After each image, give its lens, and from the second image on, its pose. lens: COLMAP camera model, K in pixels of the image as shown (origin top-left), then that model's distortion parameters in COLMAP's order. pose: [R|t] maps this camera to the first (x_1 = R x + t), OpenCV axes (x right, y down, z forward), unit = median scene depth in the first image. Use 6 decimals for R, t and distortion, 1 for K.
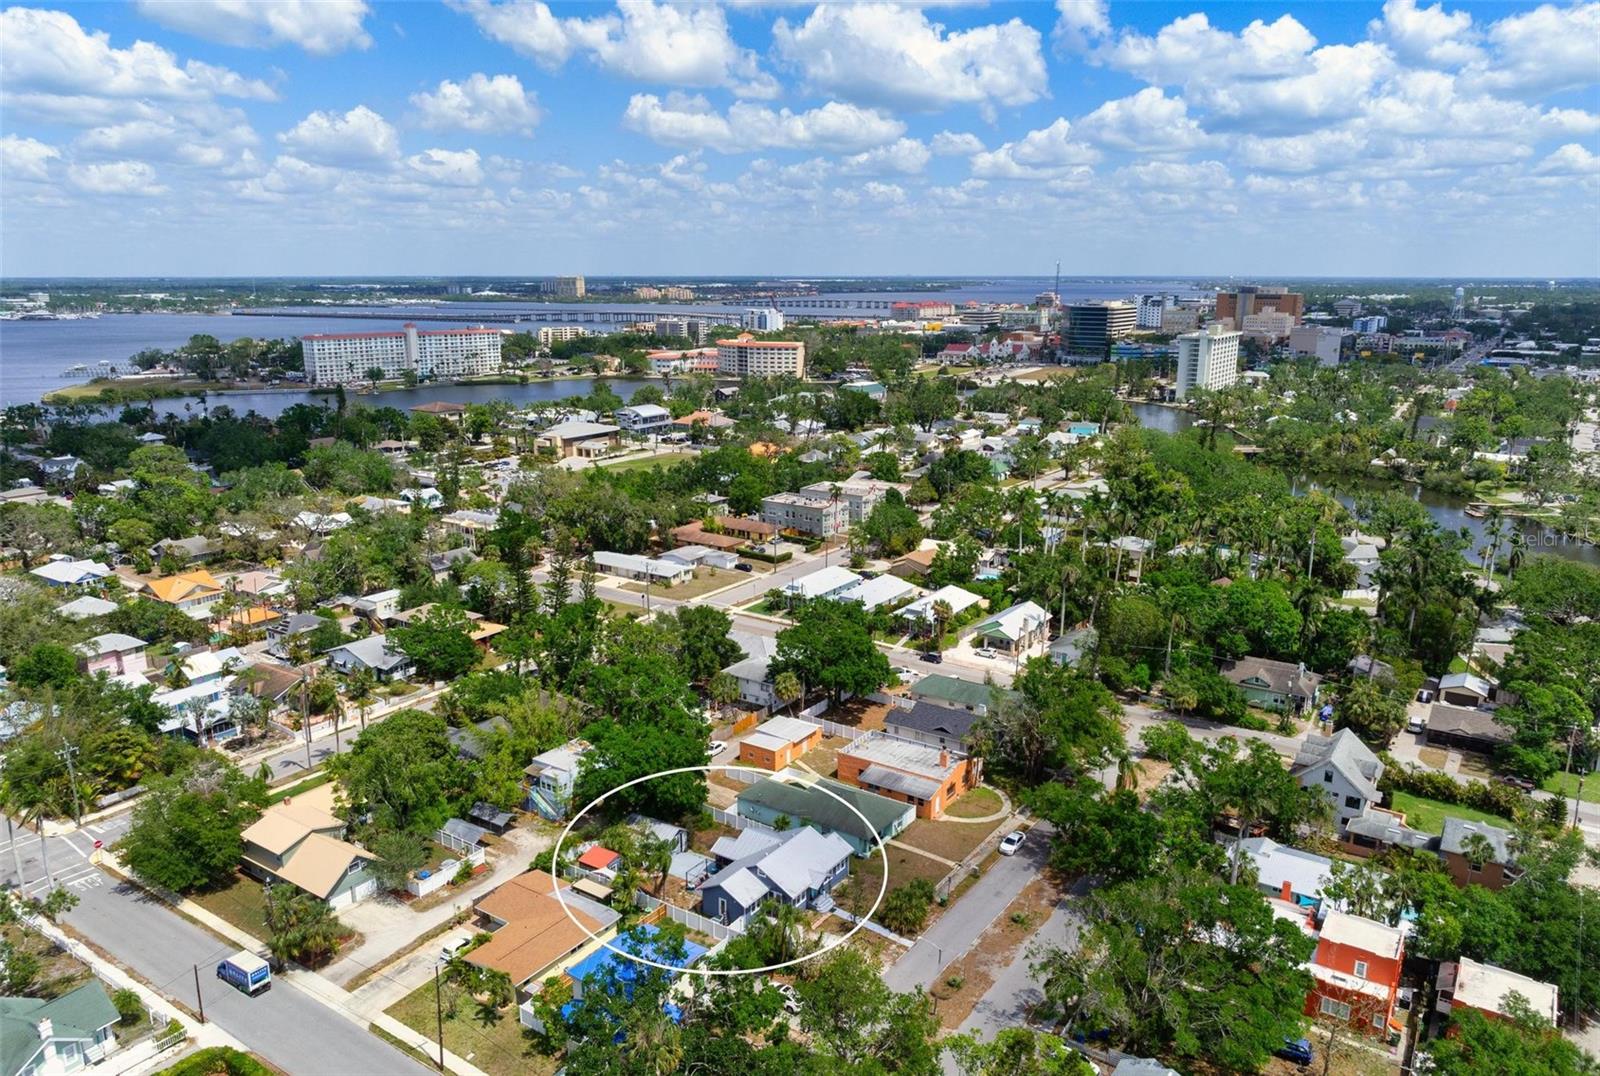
lens RADIAL K [[1119.0, 0, 799.7], [0, 1119.0, 545.7], [0, 0, 1]] dist [0.000426, 0.001096]
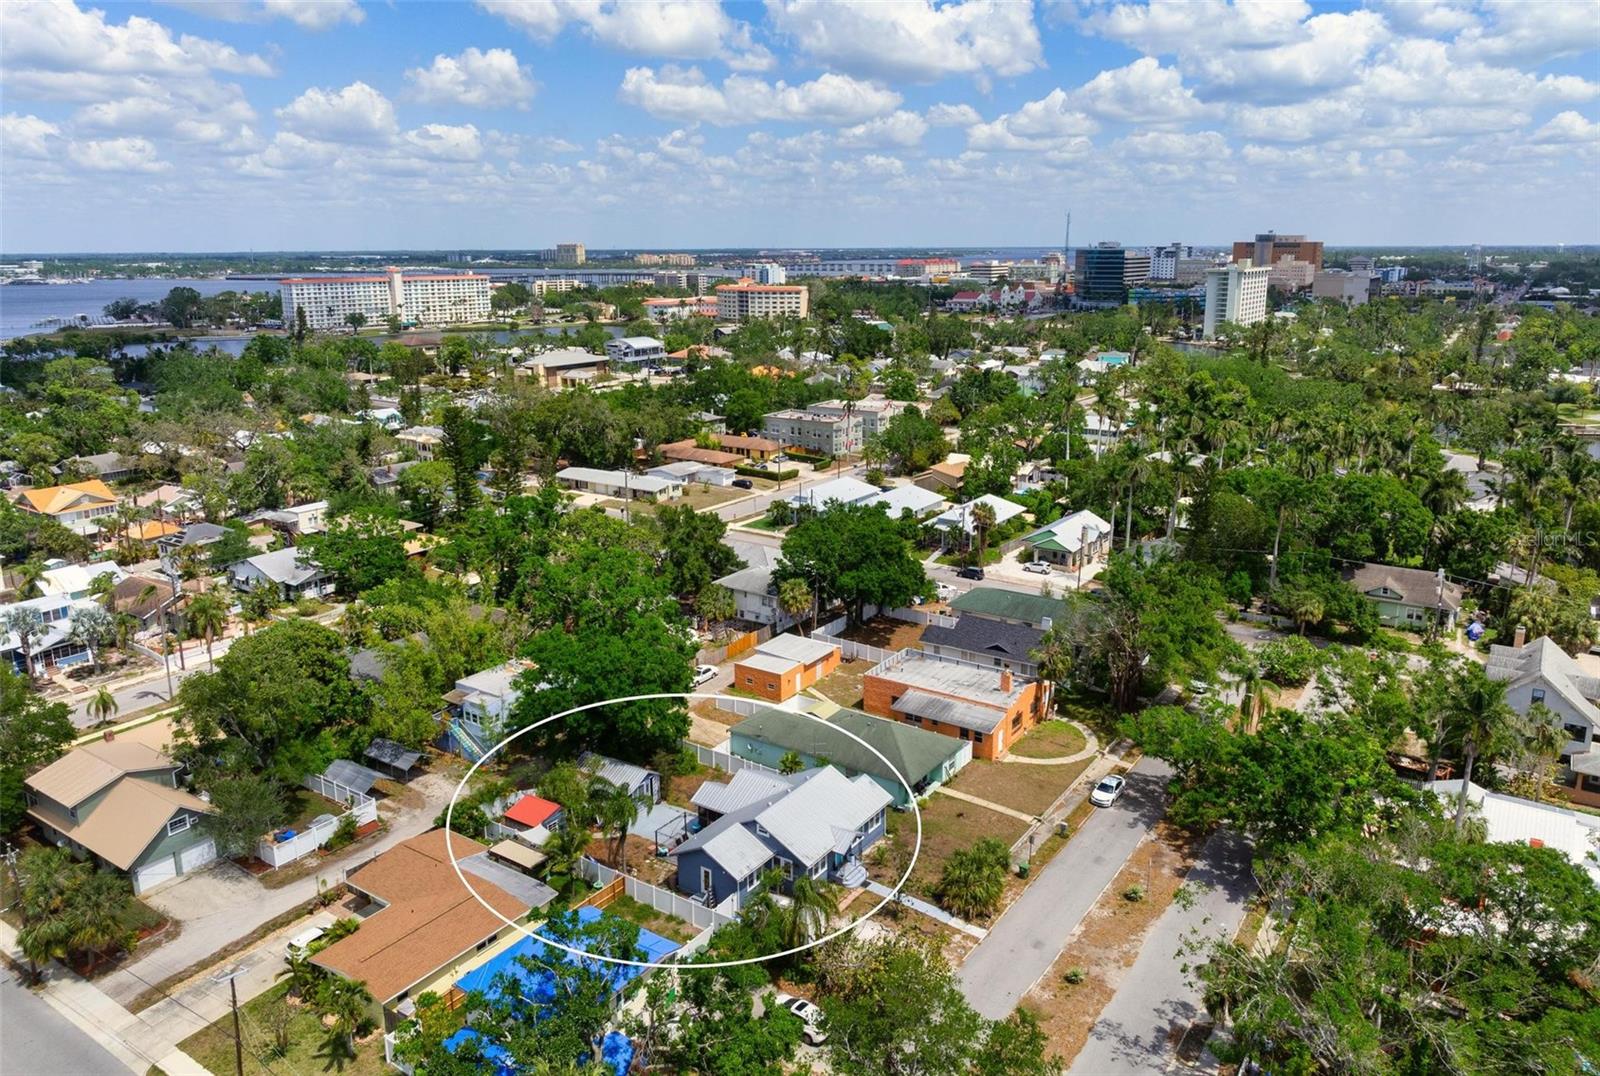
lens RADIAL K [[1123.7, 0, 795.2], [0, 1123.7, 493.2], [0, 0, 1]] dist [-0.011324, 0.021008]
pose [[0.999952, -0.006866, -0.007028, -0.005082], [0.006709, 0.999734, -0.022066, 0.065554], [0.007178, 0.022018, 0.999732, 0.198838]]
